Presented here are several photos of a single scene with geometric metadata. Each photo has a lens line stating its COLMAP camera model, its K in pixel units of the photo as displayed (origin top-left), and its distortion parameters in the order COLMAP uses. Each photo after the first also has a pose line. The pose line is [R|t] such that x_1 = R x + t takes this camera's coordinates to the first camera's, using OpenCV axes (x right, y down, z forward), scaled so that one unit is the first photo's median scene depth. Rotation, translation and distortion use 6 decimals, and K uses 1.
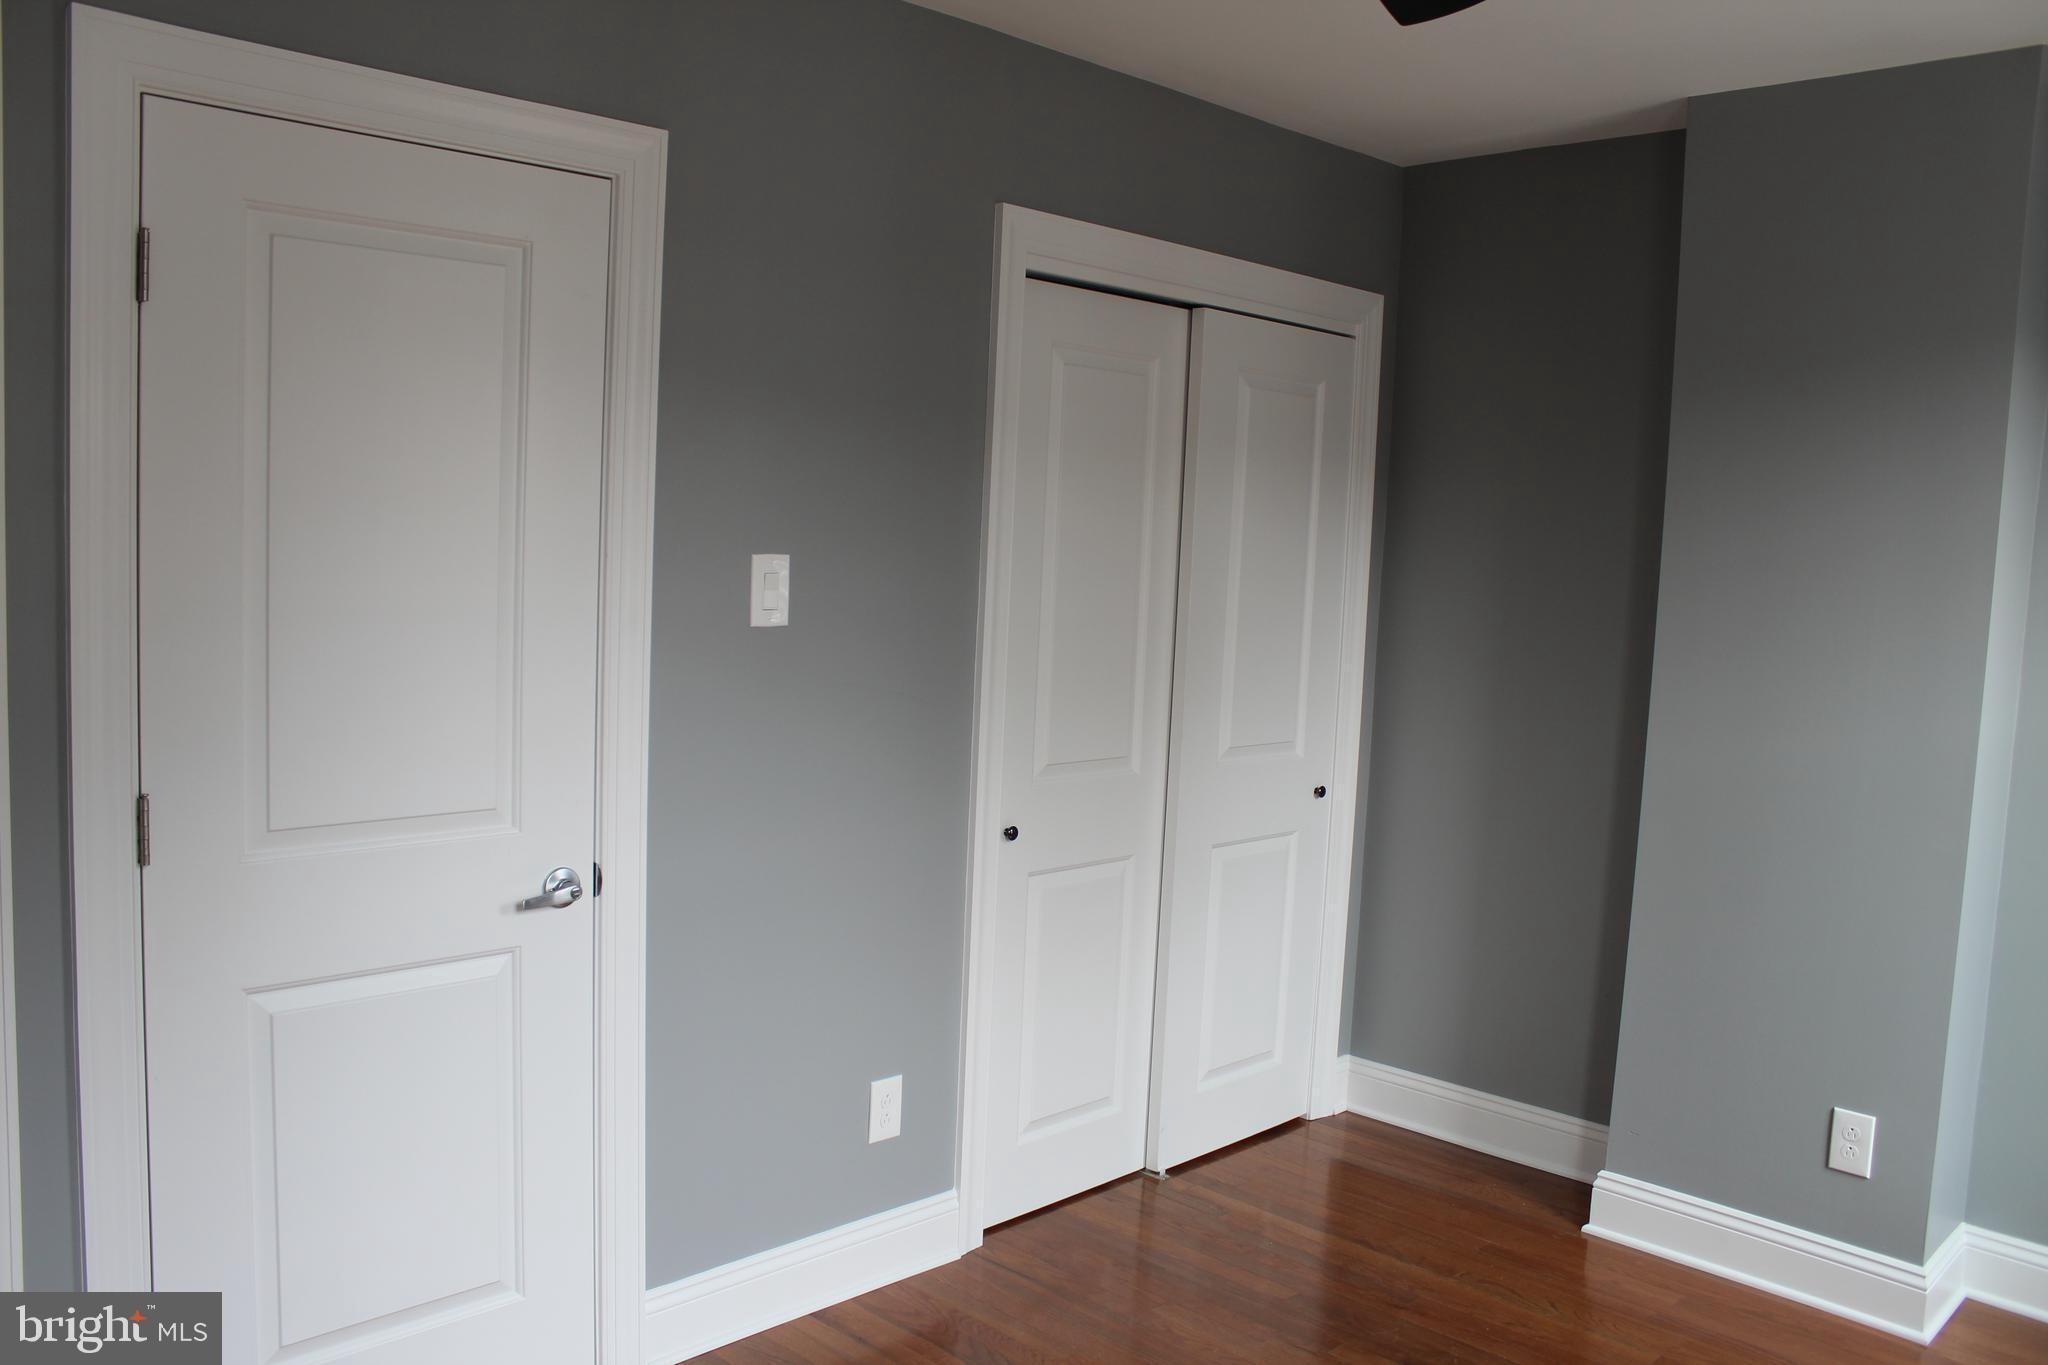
lens RADIAL K [[1678.3, 0, 1024.0], [0, 1678.3, 682.5], [0, 0, 1]] dist [-0.181121, 0.153281]
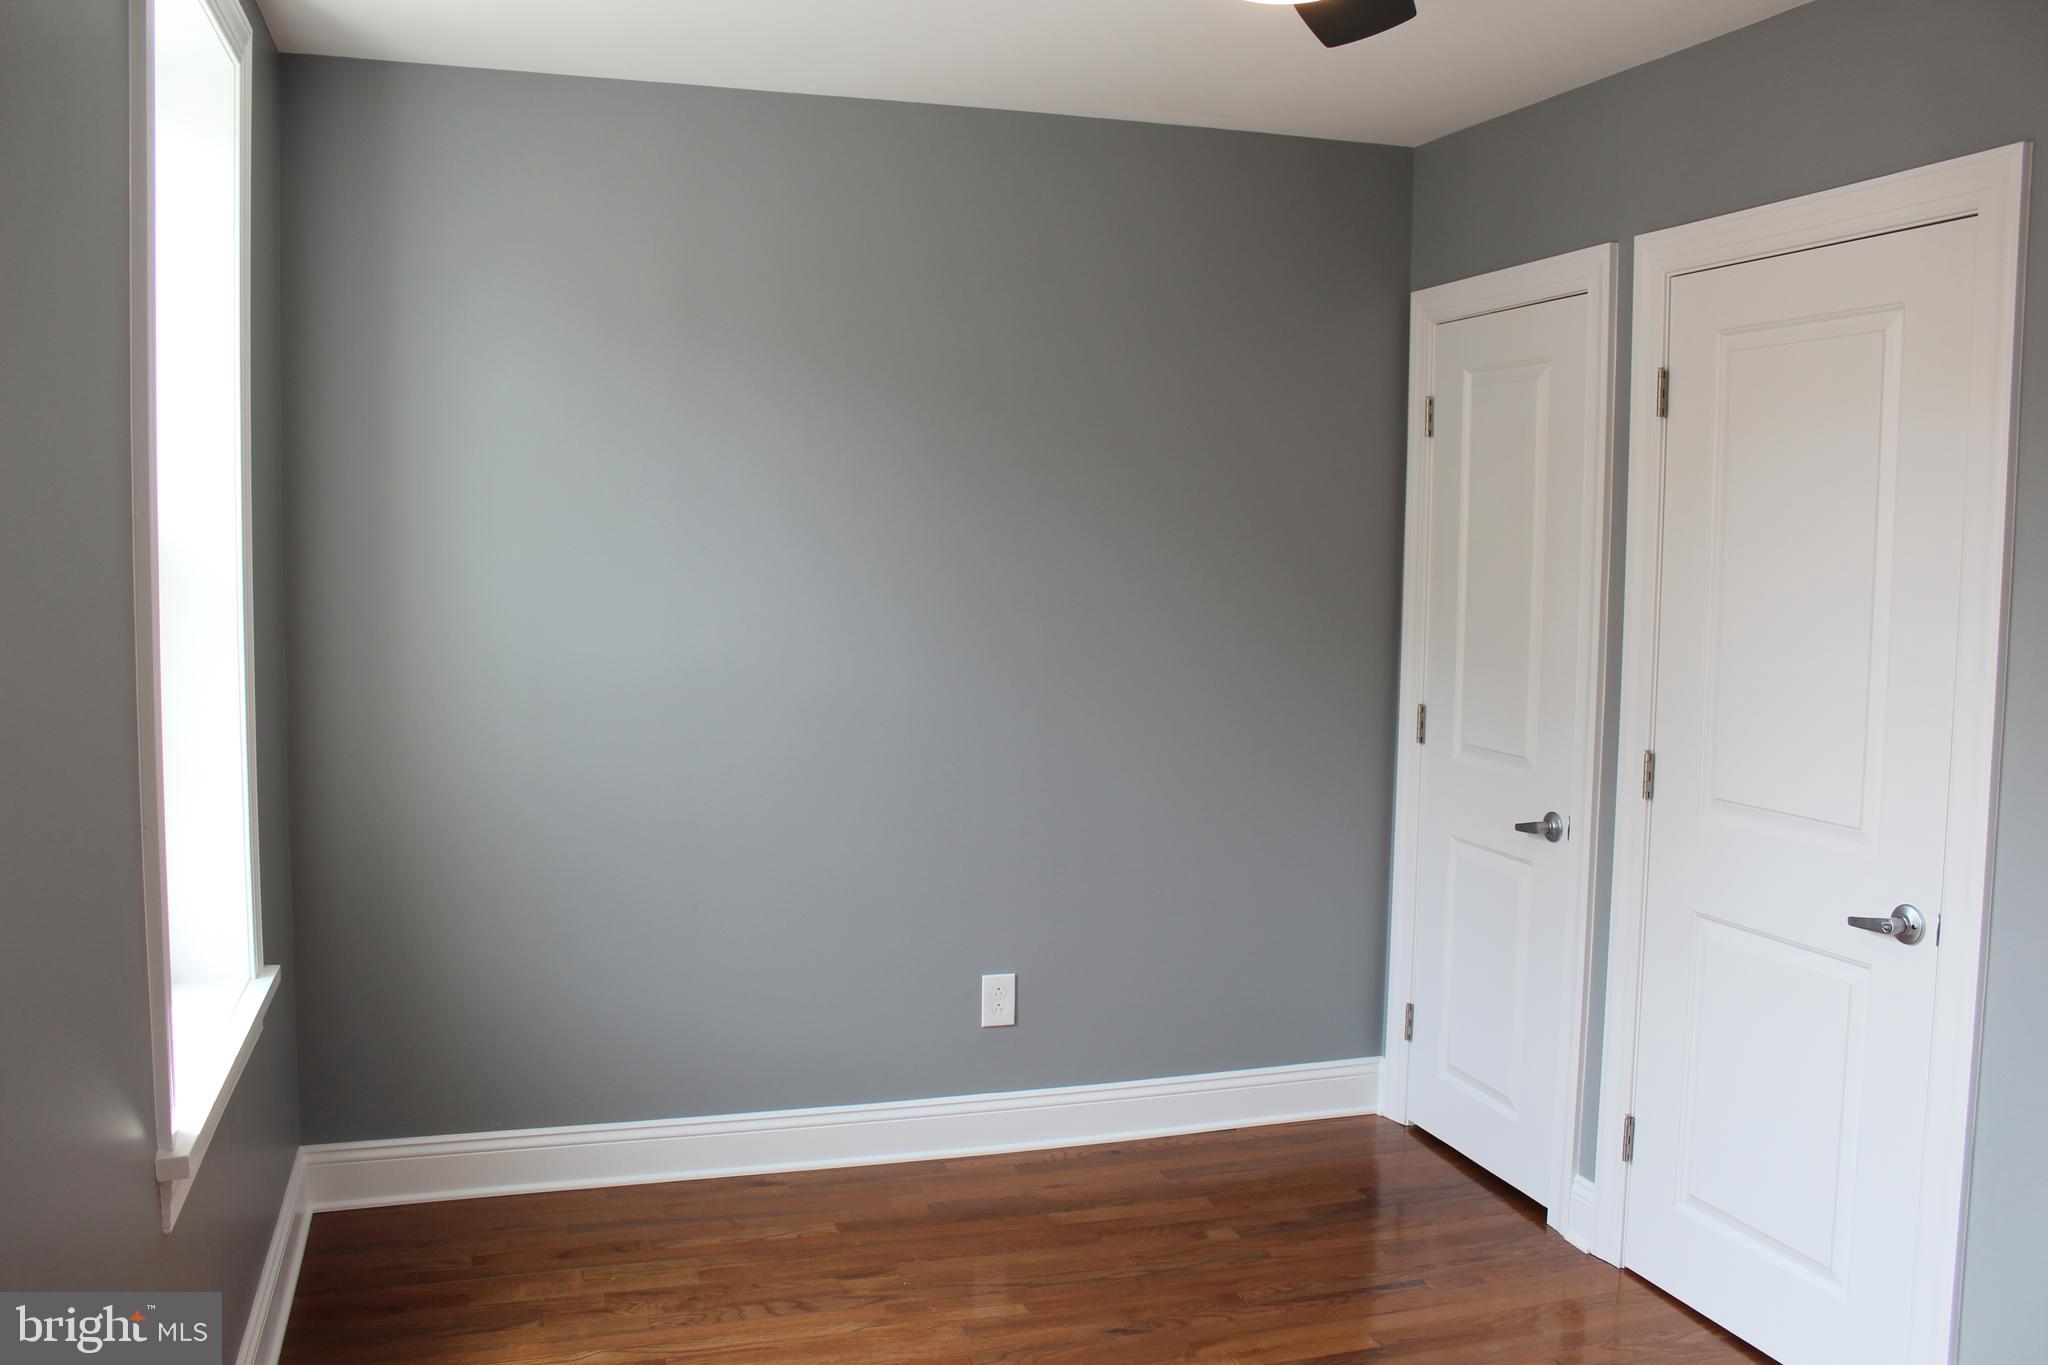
lens RADIAL K [[1678.3, 0, 1024.0], [0, 1678.3, 682.5], [0, 0, 1]] dist [-0.181121, 0.153281]
pose [[-0.421250, 0.020444, -0.906714, 0.956908], [-0.113342, 0.990722, 0.074996, -0.037895], [0.899834, 0.134360, -0.415025, 1.015060]]
